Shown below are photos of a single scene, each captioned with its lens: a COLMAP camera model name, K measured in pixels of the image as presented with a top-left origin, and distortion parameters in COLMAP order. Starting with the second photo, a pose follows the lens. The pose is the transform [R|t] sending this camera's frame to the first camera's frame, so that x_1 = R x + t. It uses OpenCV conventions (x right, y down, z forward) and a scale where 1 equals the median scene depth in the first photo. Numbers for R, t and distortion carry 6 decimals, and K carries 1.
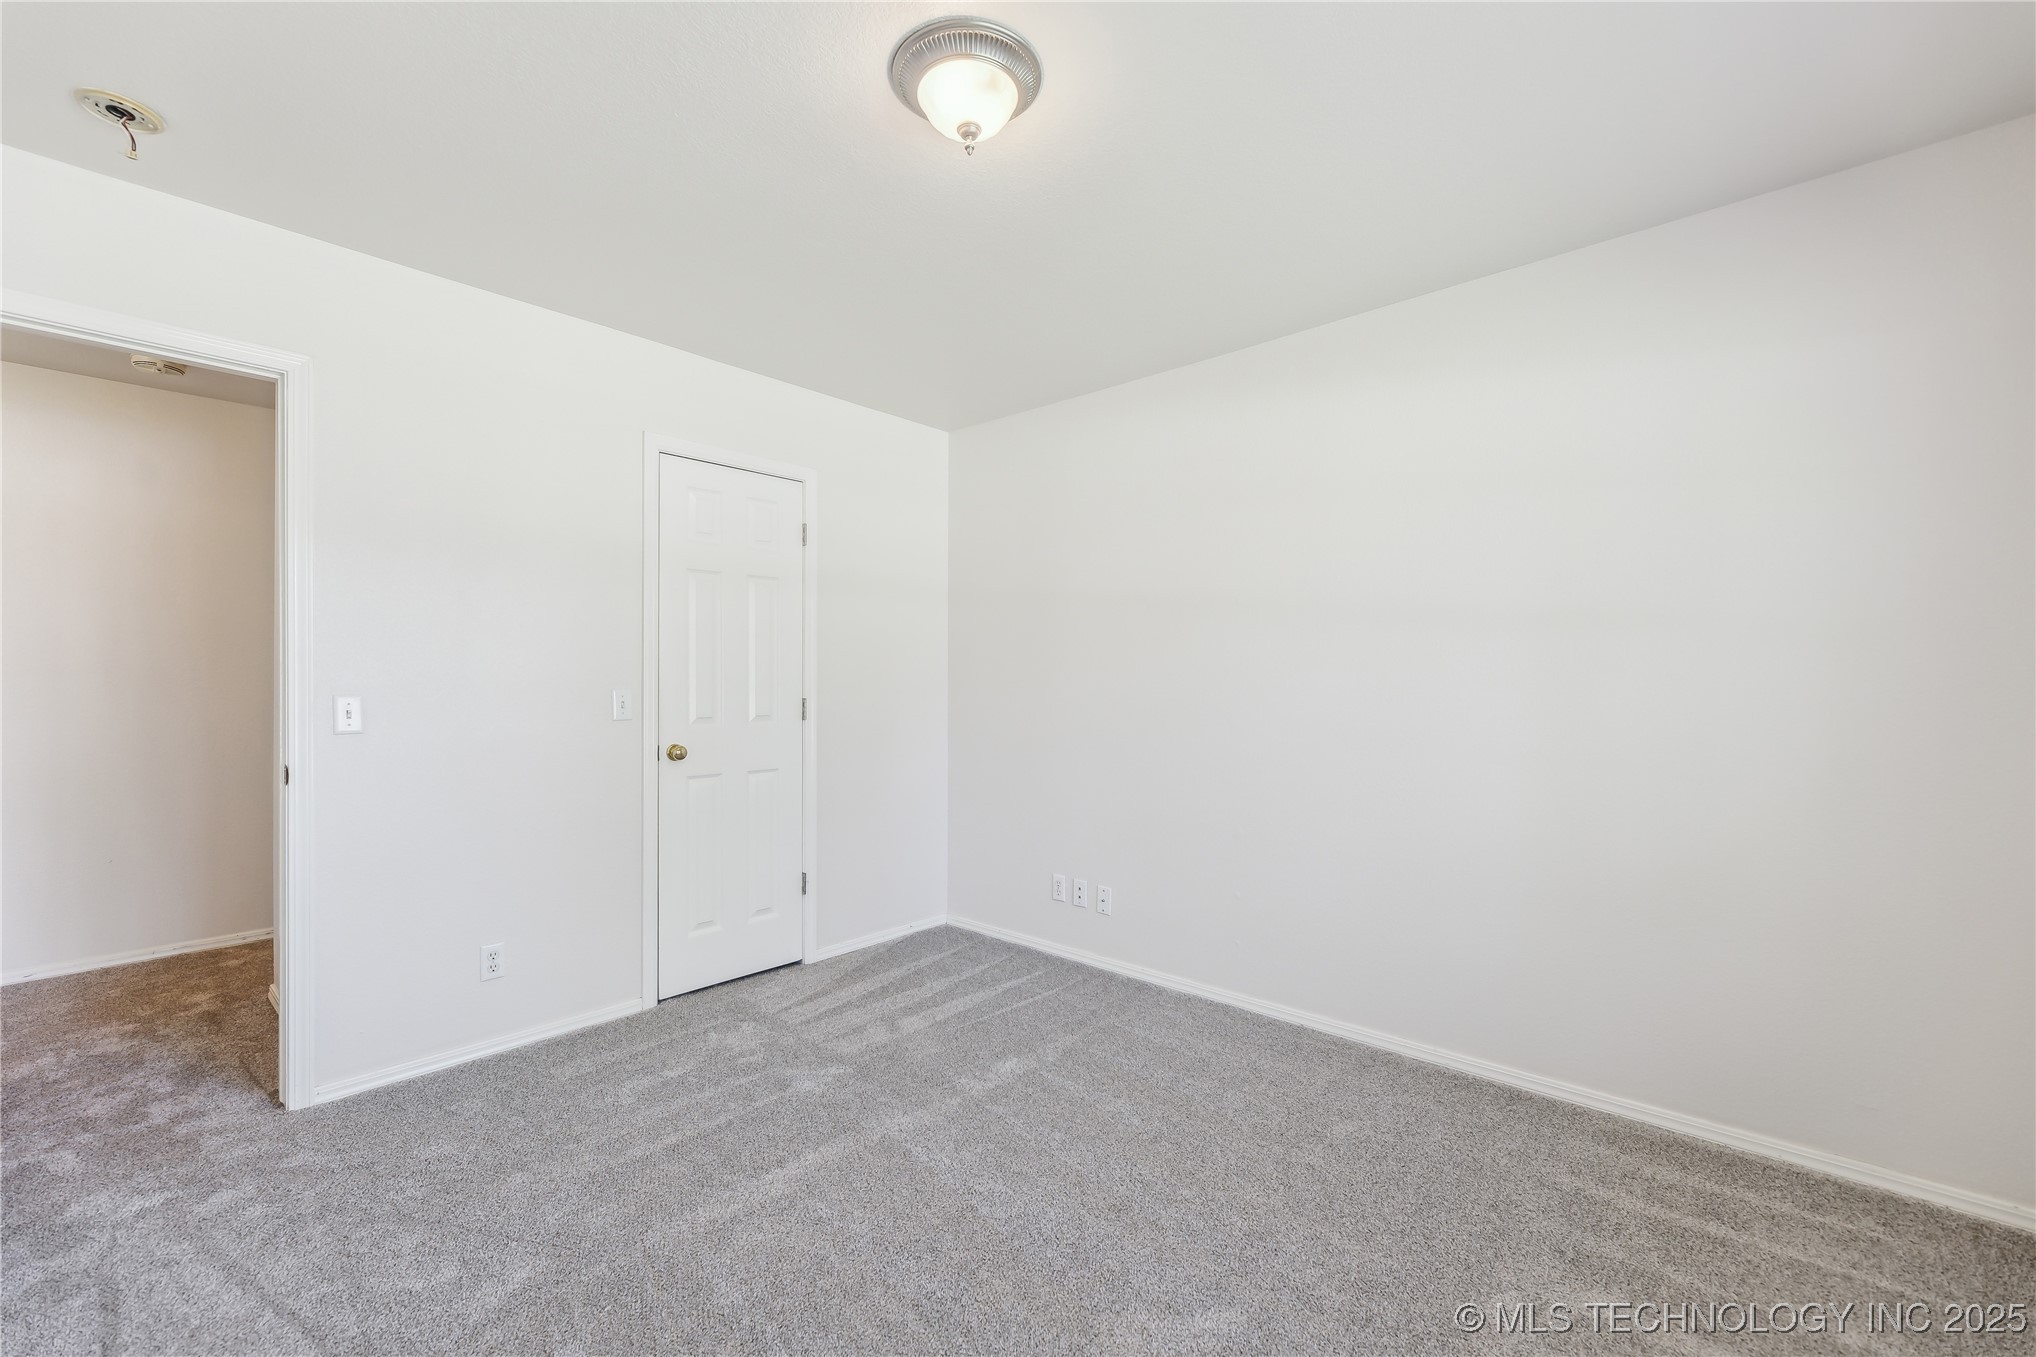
lens RADIAL K [[830.9, 0, 1008.2], [0, 830.9, 674.6], [0, 0, 1]] dist [-0.004513, 0.000966]
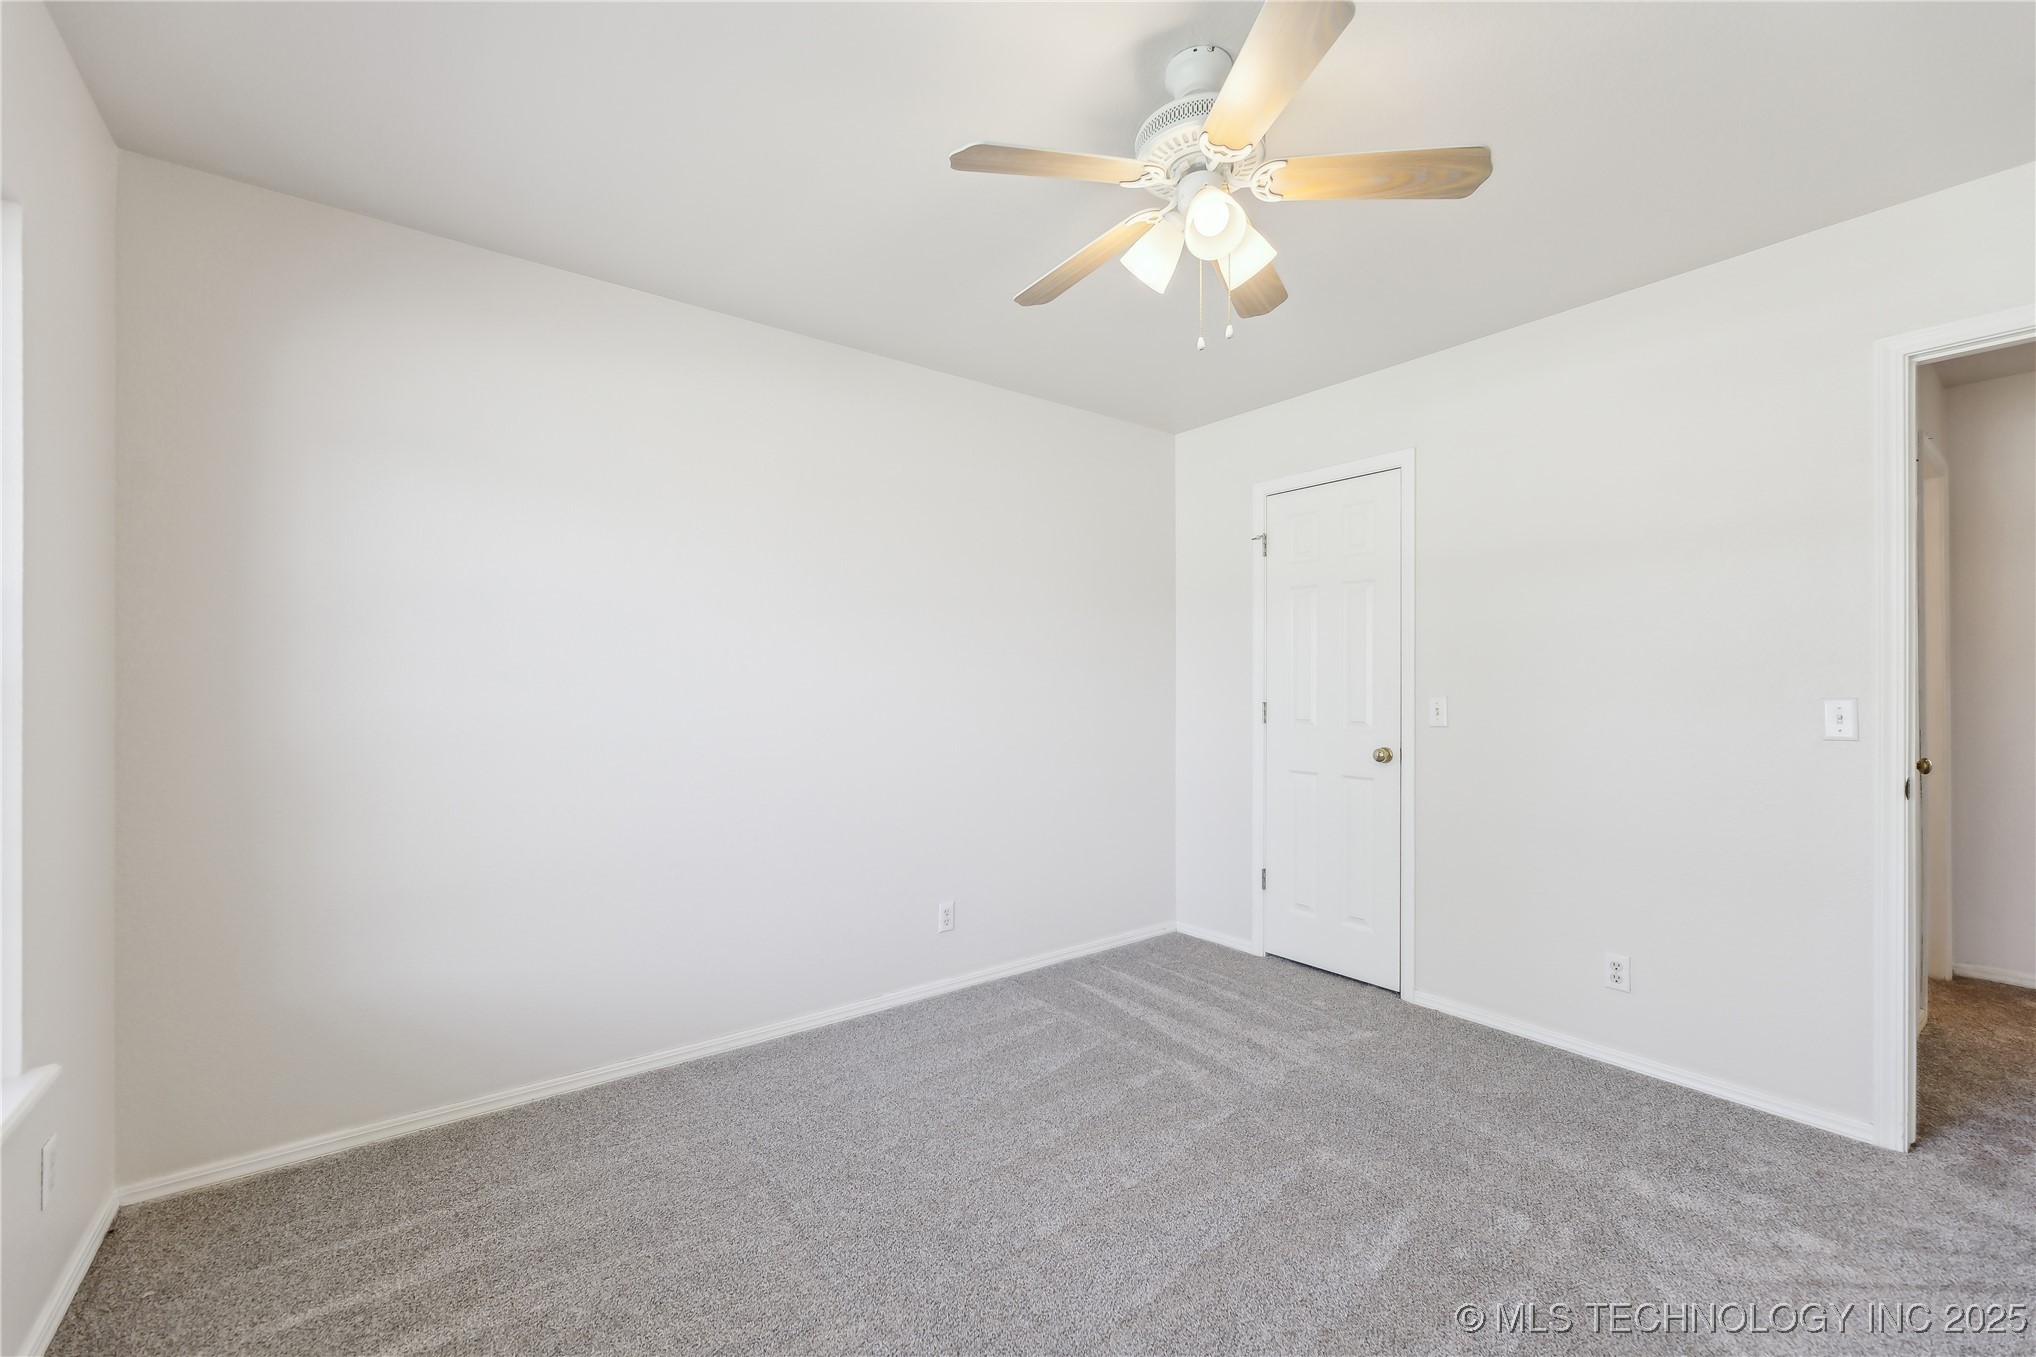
lens RADIAL K [[830.9, 0, 1018.0], [0, 830.9, 677.9], [0, 0, 1]] dist [-0.004513, 0.000966]
pose [[-0.157687, -0.003584, -0.987483, 0.455556], [0.008690, 0.999950, -0.005017, -0.000932], [0.987451, -0.009372, -0.157648, 0.464940]]
